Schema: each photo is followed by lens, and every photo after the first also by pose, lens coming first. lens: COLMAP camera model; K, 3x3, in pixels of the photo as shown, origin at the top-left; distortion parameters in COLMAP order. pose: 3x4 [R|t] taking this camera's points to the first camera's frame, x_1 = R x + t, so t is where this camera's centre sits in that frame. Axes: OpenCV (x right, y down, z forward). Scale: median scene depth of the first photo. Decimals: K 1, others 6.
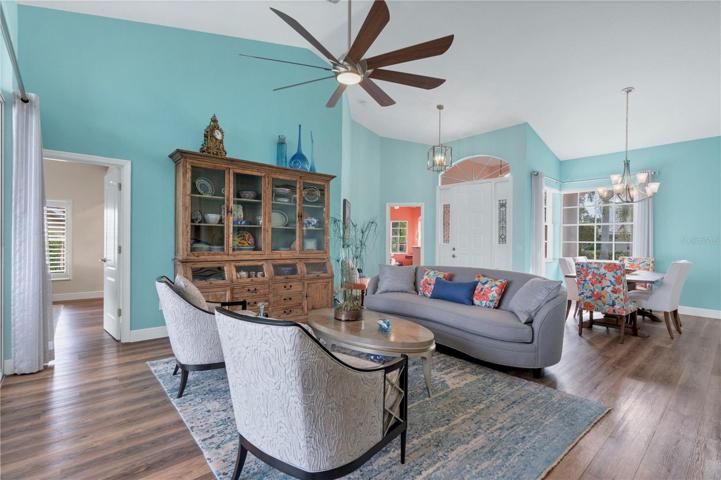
lens RADIAL K [[343.7, 0, 358.0], [0, 343.7, 237.5], [0, 0, 1]] dist [-0.004240, -0.000568]
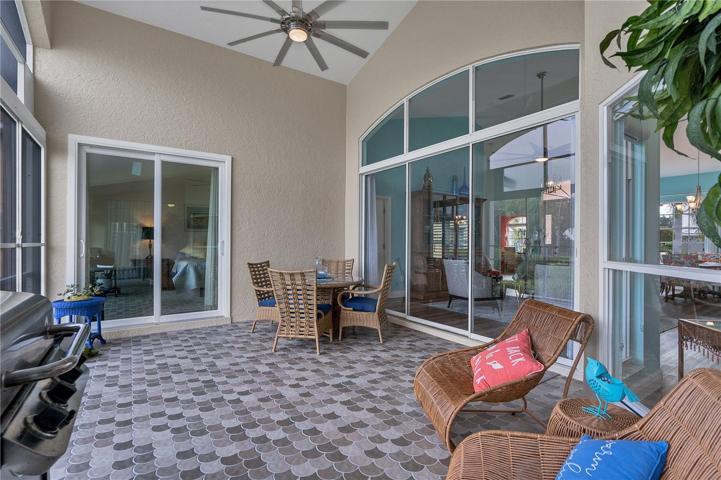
lens RADIAL K [[343.7, 0, 358.0], [0, 343.7, 237.5], [0, 0, 1]] dist [-0.004240, -0.000568]
pose [[0.992605, -0.006066, -0.121234, -0.484757], [0.005224, 0.999960, -0.007259, -0.000504], [0.121273, 0.006572, 0.992597, -0.625657]]
